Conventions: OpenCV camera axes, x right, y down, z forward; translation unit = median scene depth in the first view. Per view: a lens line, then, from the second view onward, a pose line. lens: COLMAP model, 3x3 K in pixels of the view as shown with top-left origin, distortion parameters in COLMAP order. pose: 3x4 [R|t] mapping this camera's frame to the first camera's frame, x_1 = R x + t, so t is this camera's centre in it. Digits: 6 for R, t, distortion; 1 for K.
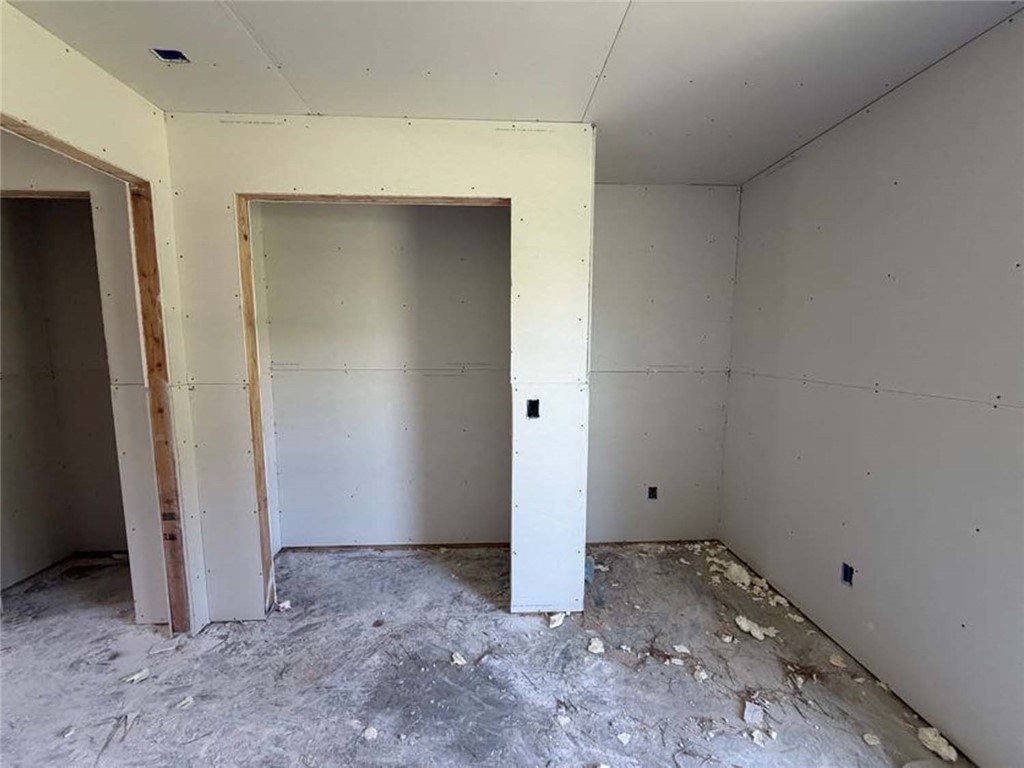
lens RADIAL K [[407.9, 0, 509.7], [0, 407.9, 384.6], [0, 0, 1]] dist [0.000814, 0.000230]
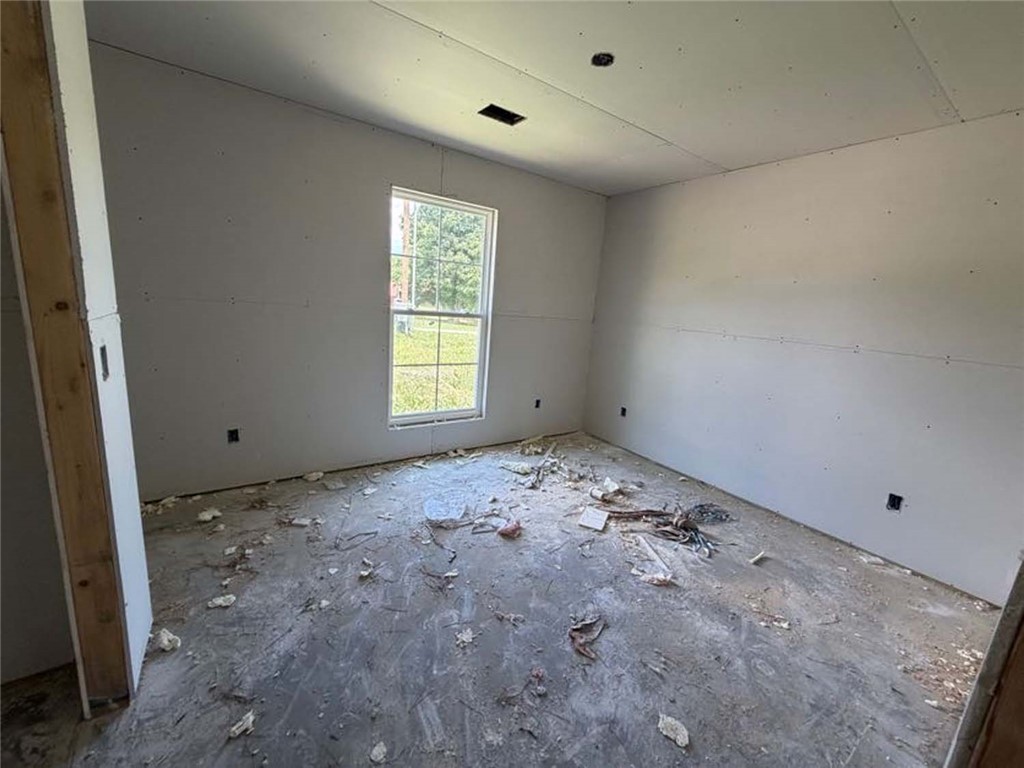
lens RADIAL K [[407.9, 0, 509.7], [0, 407.9, 384.6], [0, 0, 1]] dist [0.000814, 0.000230]
pose [[-0.529691, -0.208184, 0.822245, -0.845776], [0.017735, 0.966480, 0.256128, -0.057866], [-0.848005, 0.150251, -0.508244, 0.913913]]
